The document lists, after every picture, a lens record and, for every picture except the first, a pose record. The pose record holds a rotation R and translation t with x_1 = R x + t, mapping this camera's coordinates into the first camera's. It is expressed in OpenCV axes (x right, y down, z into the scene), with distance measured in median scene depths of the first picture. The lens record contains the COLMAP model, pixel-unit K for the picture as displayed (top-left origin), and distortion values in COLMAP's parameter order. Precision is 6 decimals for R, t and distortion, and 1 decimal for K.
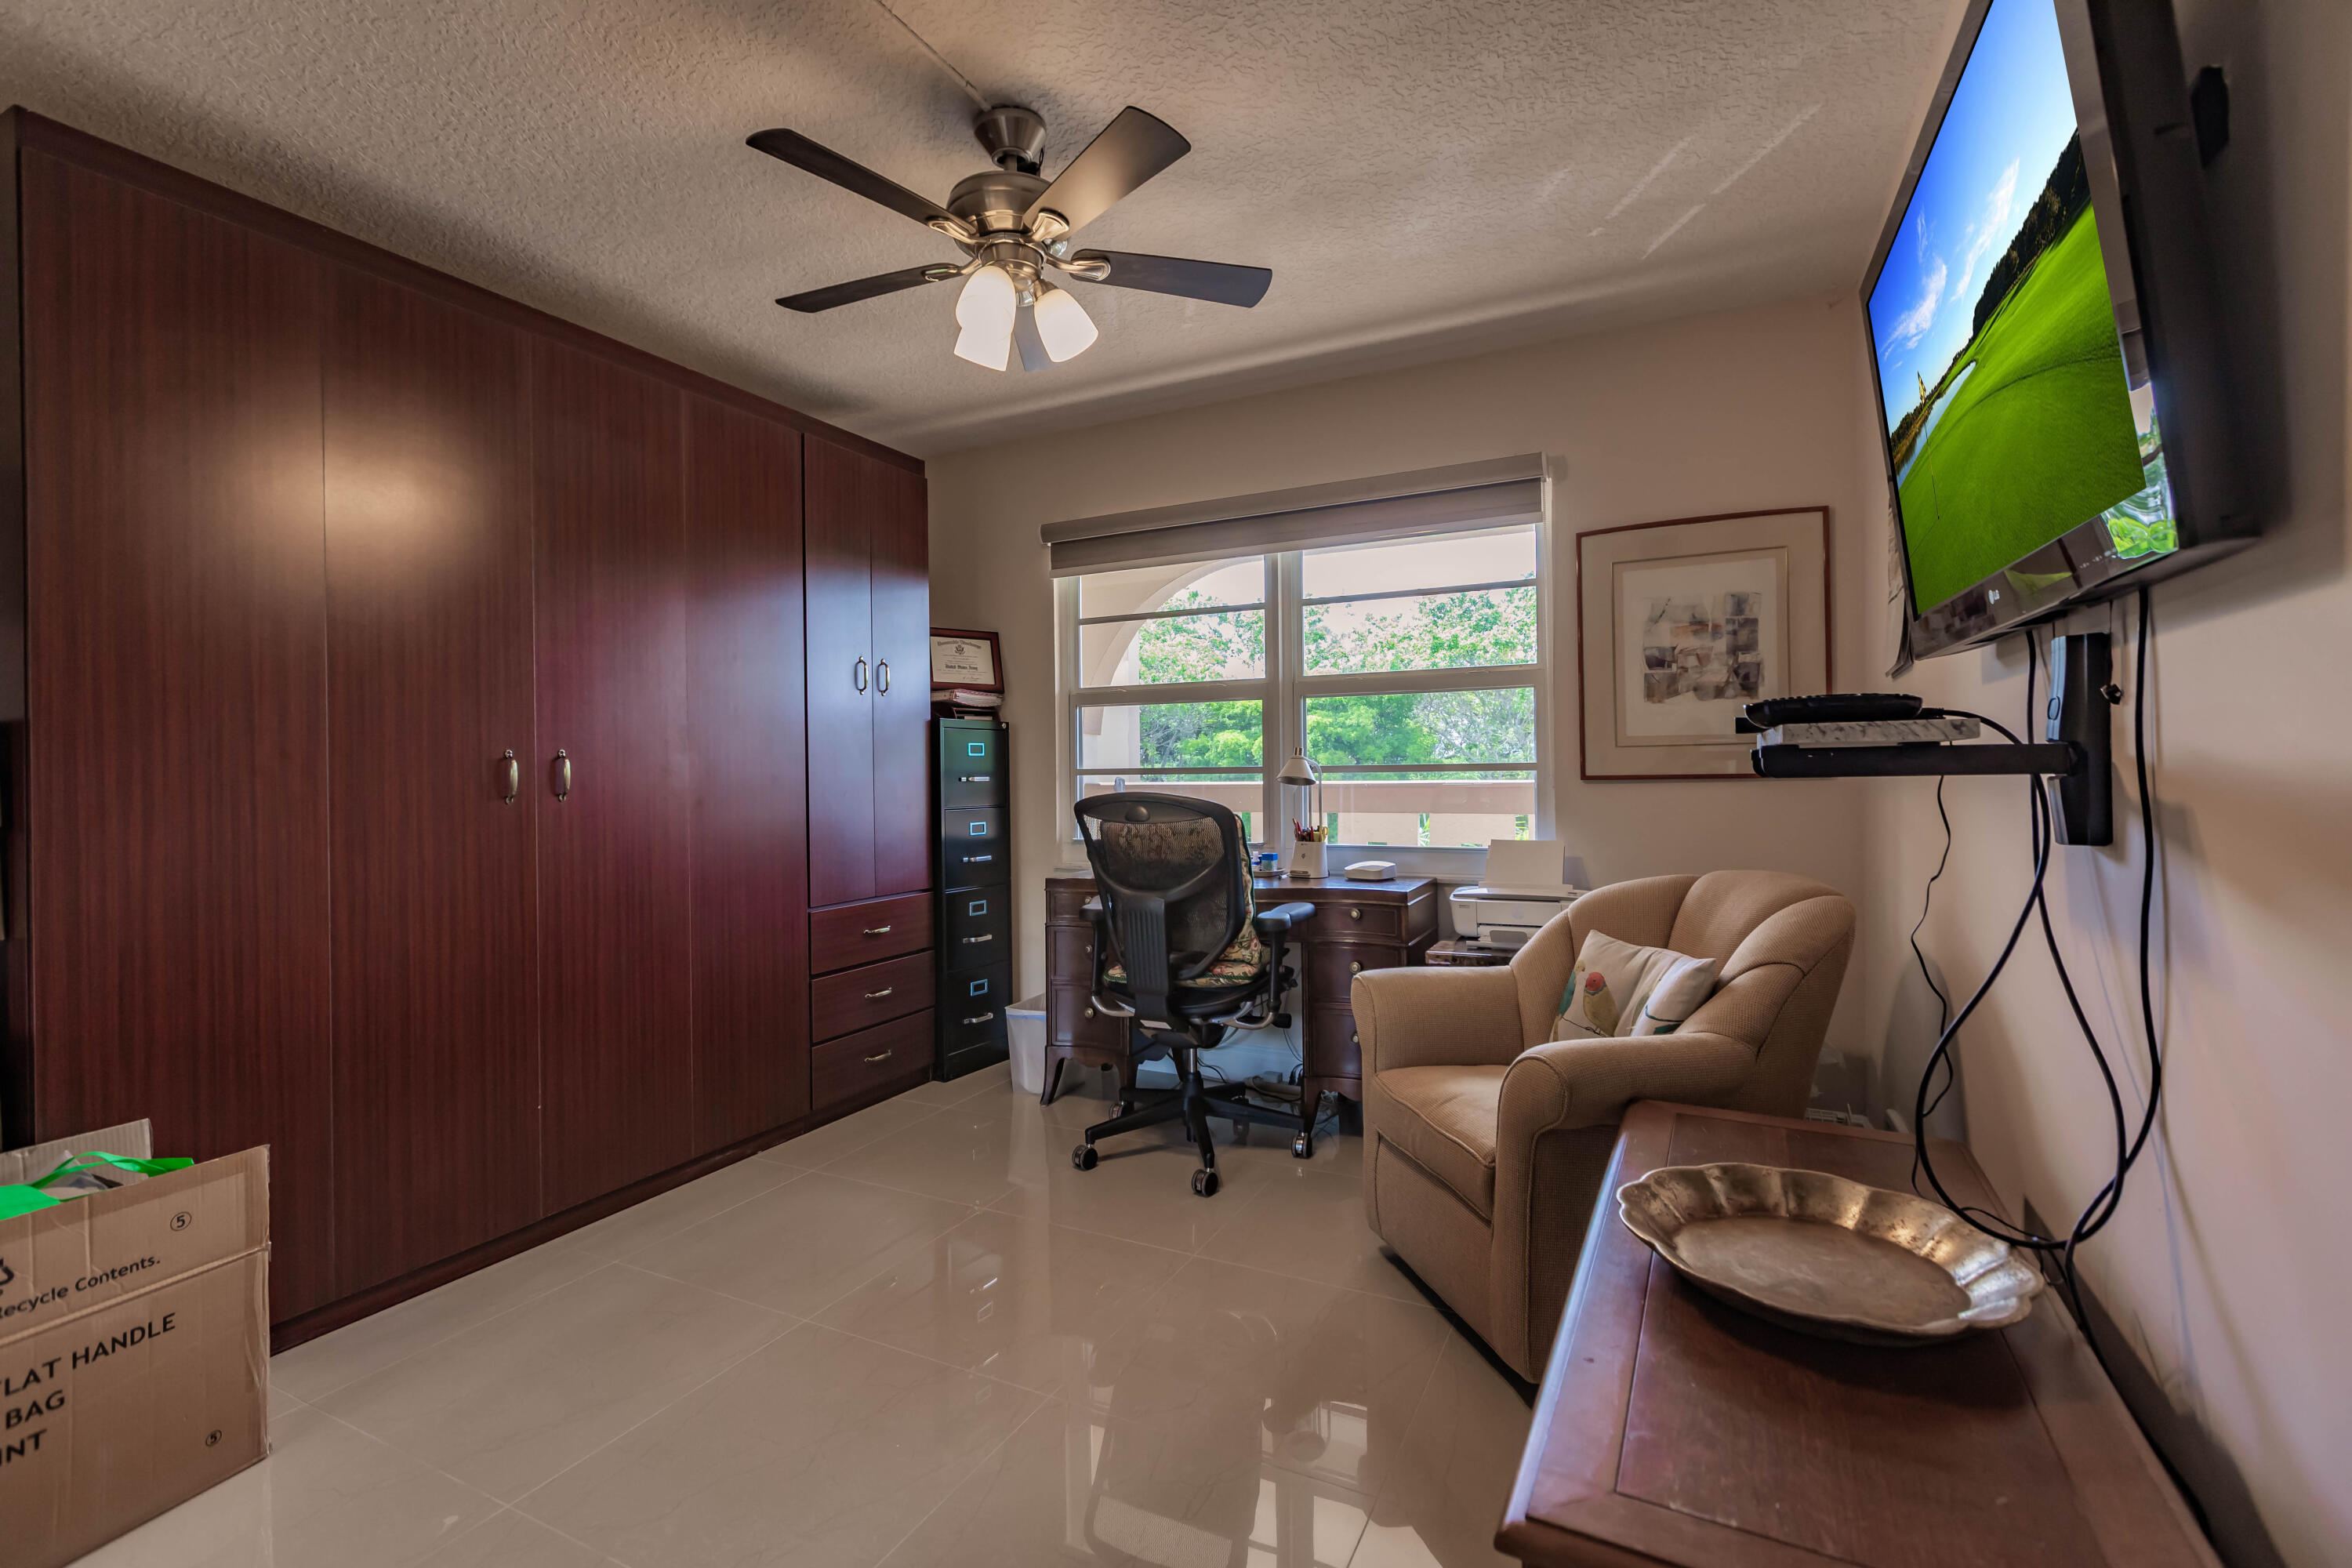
lens RADIAL K [[1040.6, 0, 1182.9], [0, 1040.6, 764.2], [0, 0, 1]] dist [0.000615, -0.000131]
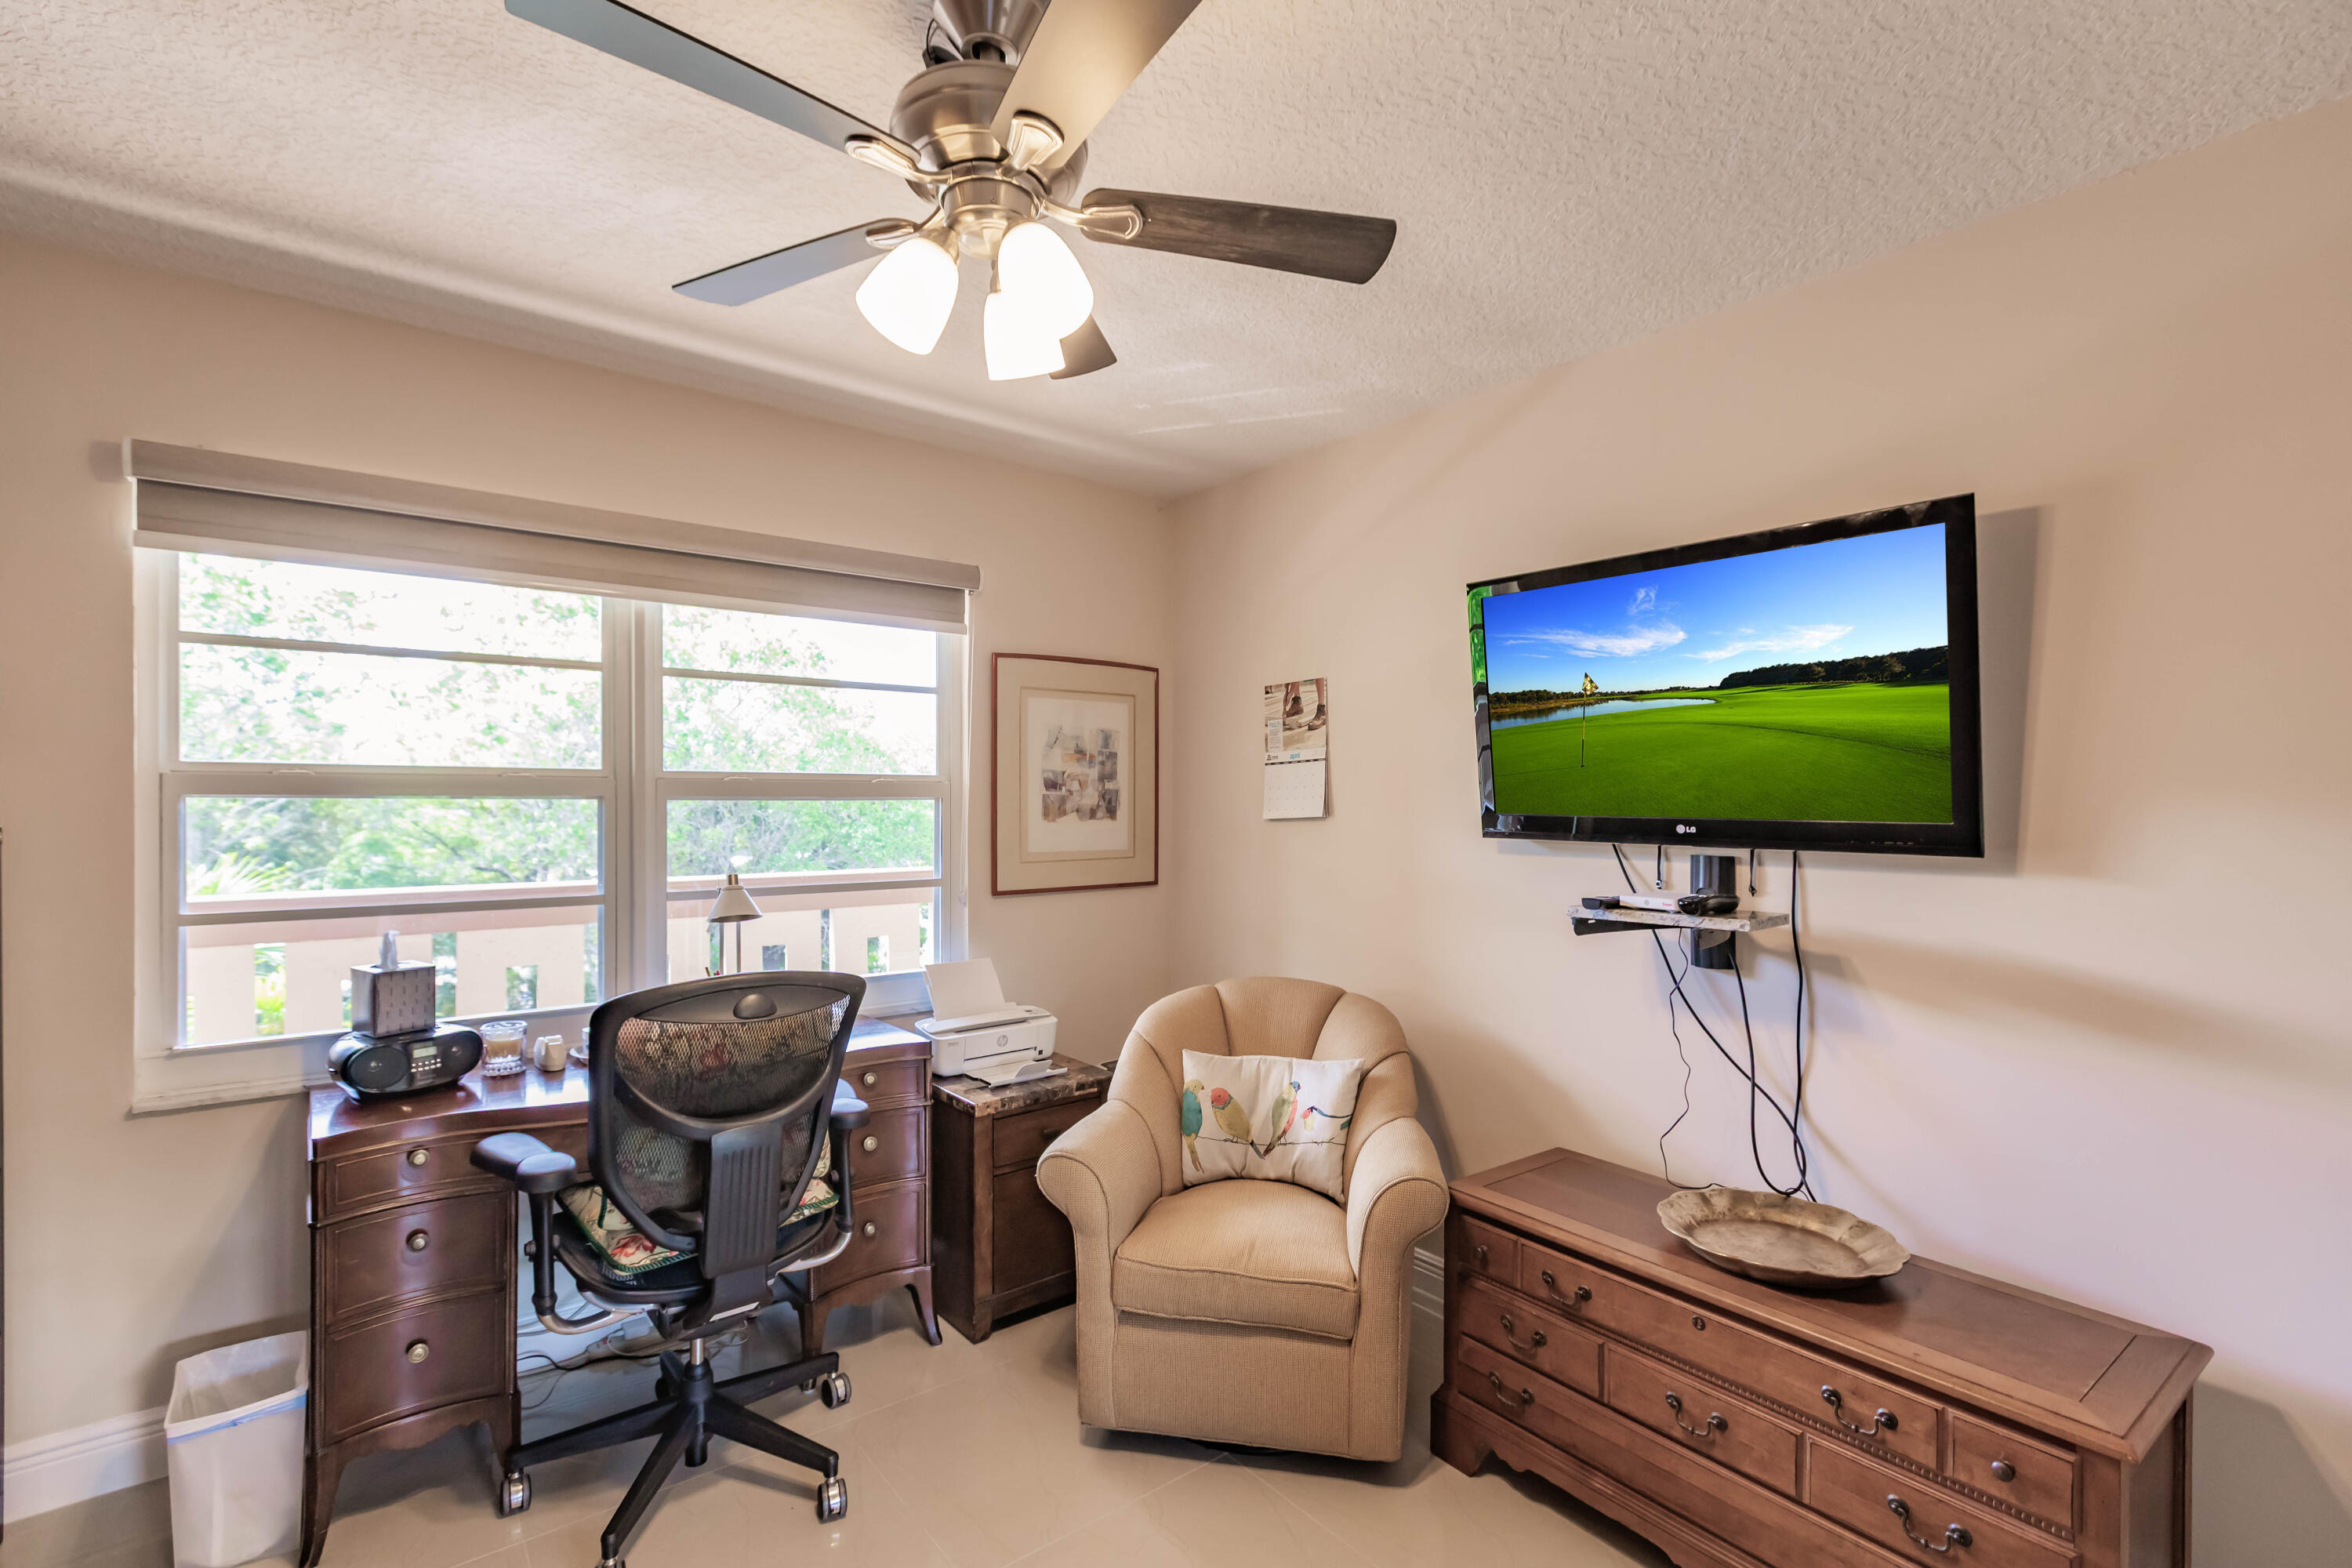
lens RADIAL K [[1049.0, 0, 1180.3], [0, 1049.0, 777.9], [0, 0, 1]] dist [0.009142, -0.004601]
pose [[0.428733, 0.035171, 0.902746, -0.473841], [-0.013841, 0.999380, -0.032363, -0.070356], [-0.903325, 0.001380, 0.428955, 0.402060]]
